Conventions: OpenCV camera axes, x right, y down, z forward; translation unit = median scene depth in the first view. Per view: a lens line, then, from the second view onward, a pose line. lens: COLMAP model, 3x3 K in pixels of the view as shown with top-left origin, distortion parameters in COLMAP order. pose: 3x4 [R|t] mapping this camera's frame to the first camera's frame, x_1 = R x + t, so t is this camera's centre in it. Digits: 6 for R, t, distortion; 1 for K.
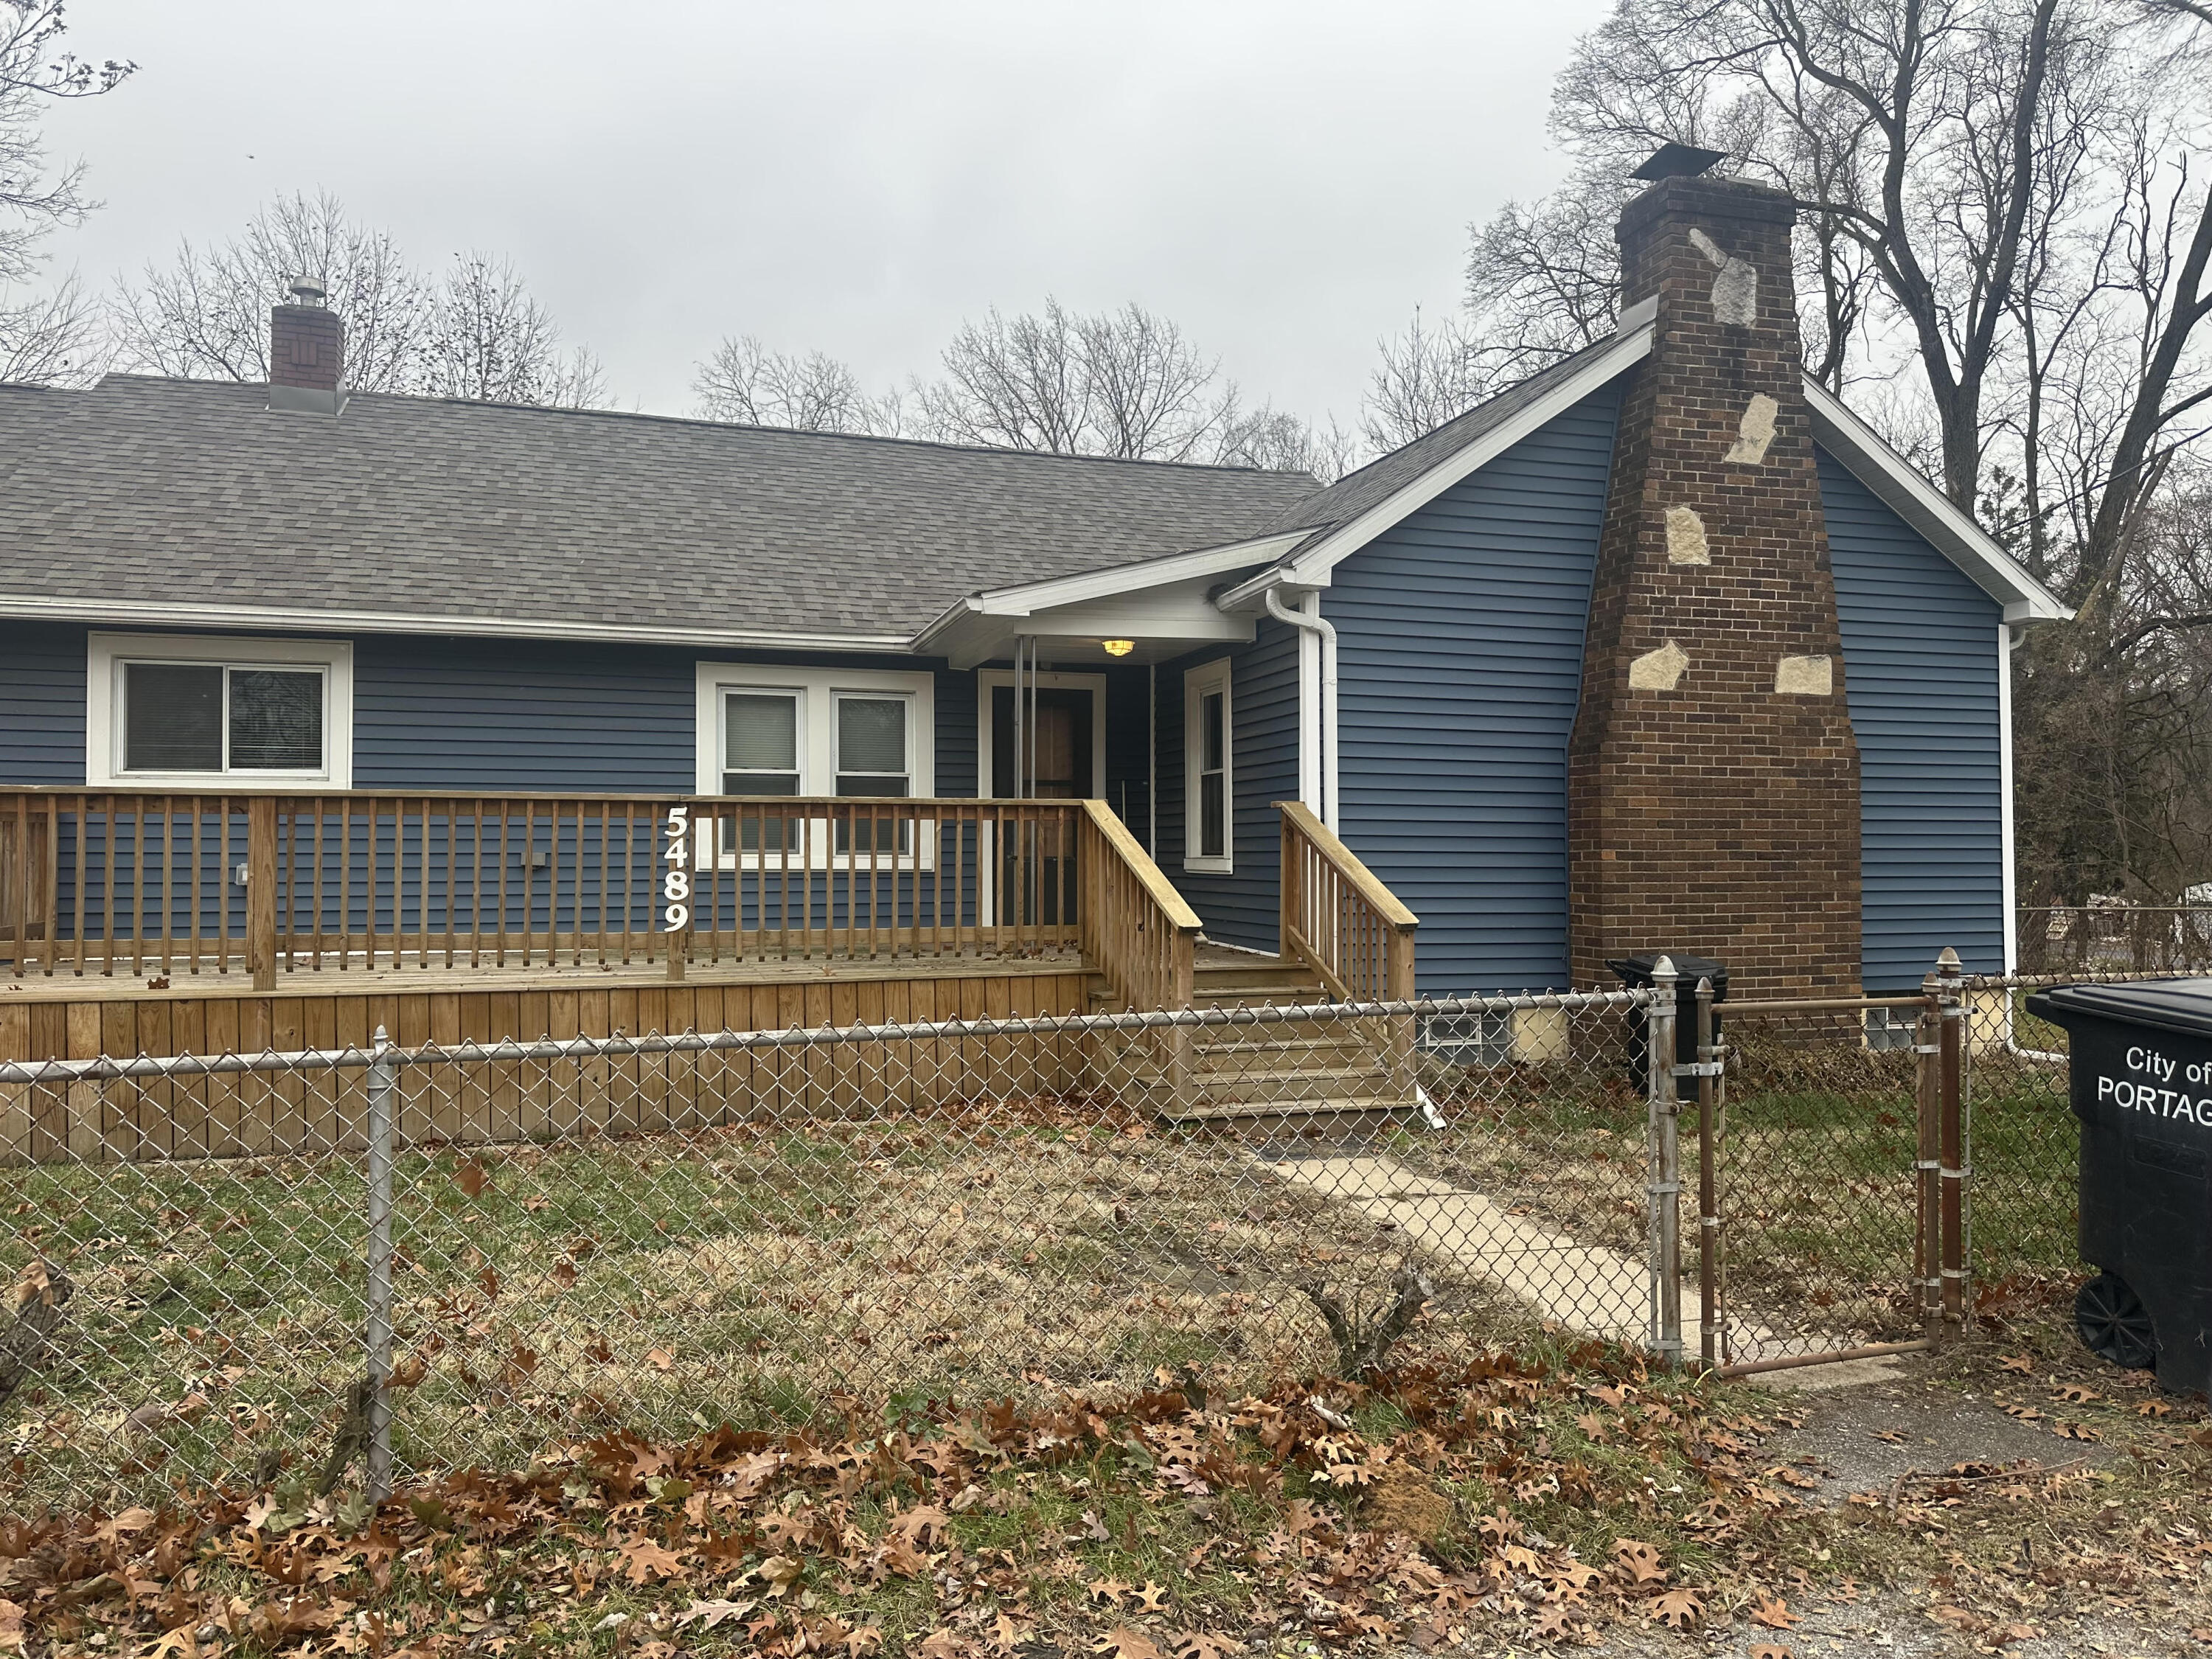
lens RADIAL K [[1601.4, 0, 1106.0], [0, 1601.4, 829.5], [0, 0, 1]] dist [0.102331, -0.223880]
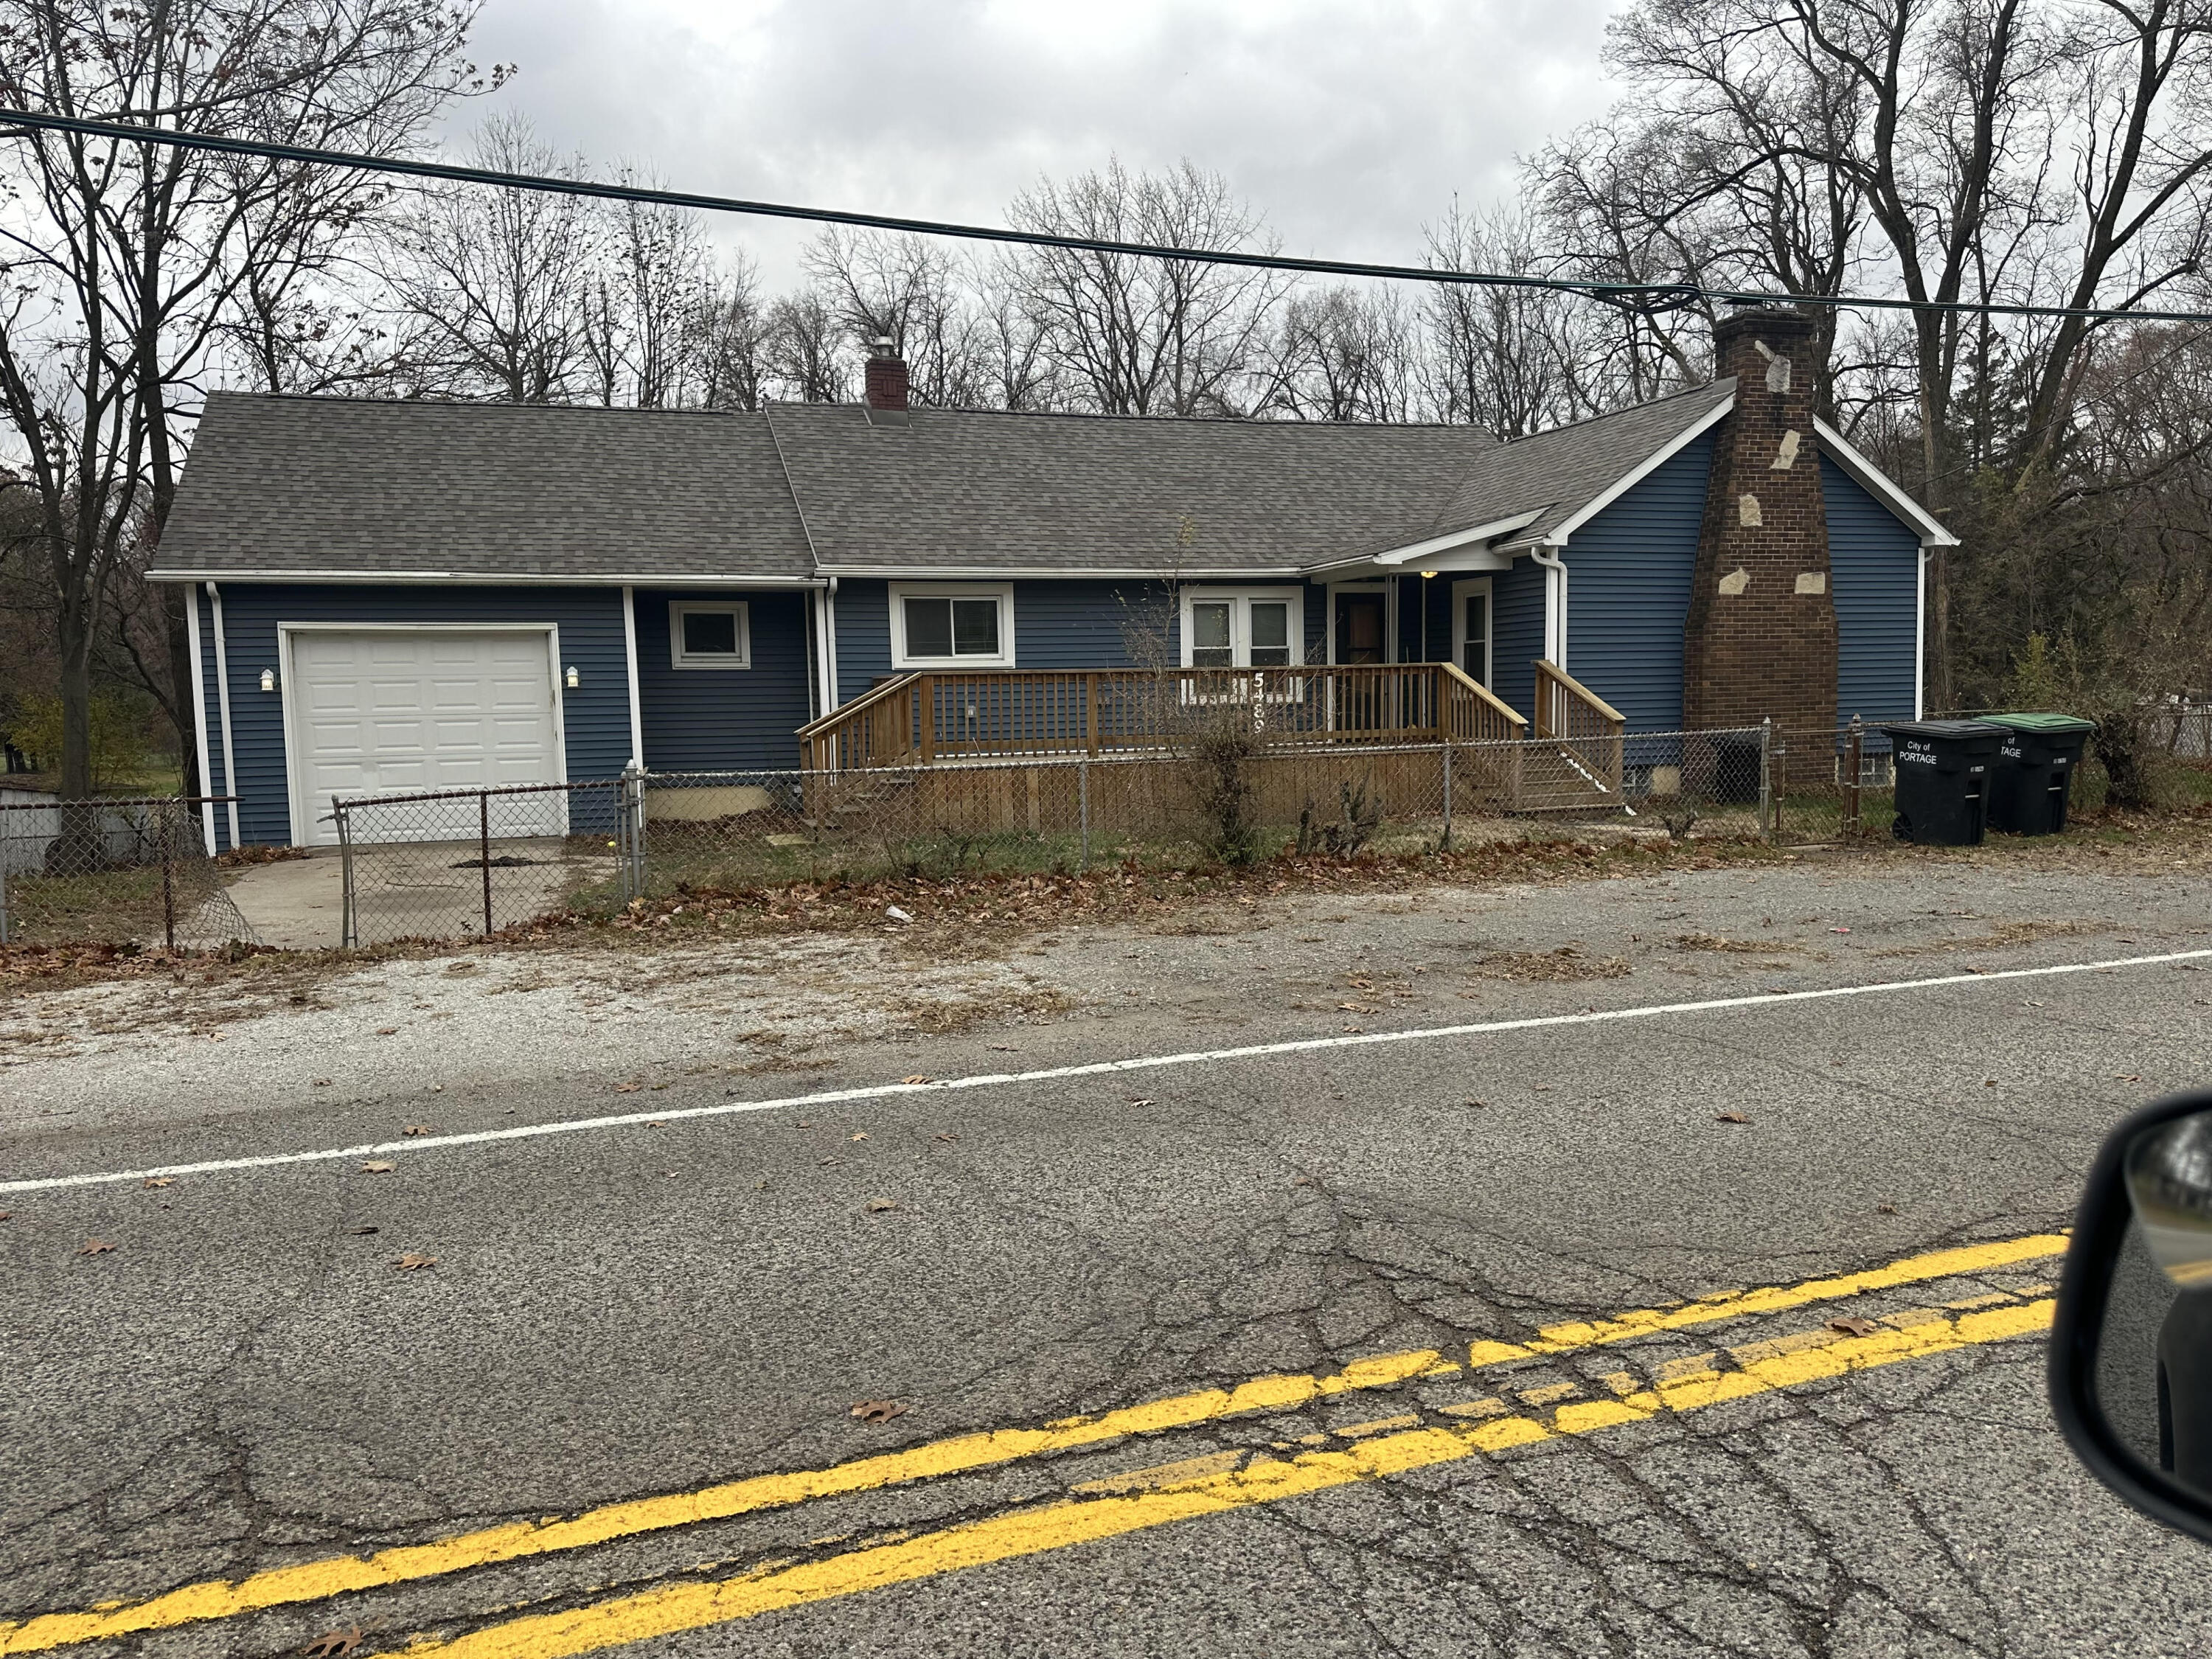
lens RADIAL K [[1699.0, 0, 1103.3], [0, 1699.0, 875.6], [0, 0, 1]] dist [0.122314, -0.307761]
pose [[0.999415, -0.025784, 0.022456, -0.638400], [0.022791, 0.991944, 0.124614, -0.040195], [-0.025488, -0.124029, 0.991951, -1.443782]]
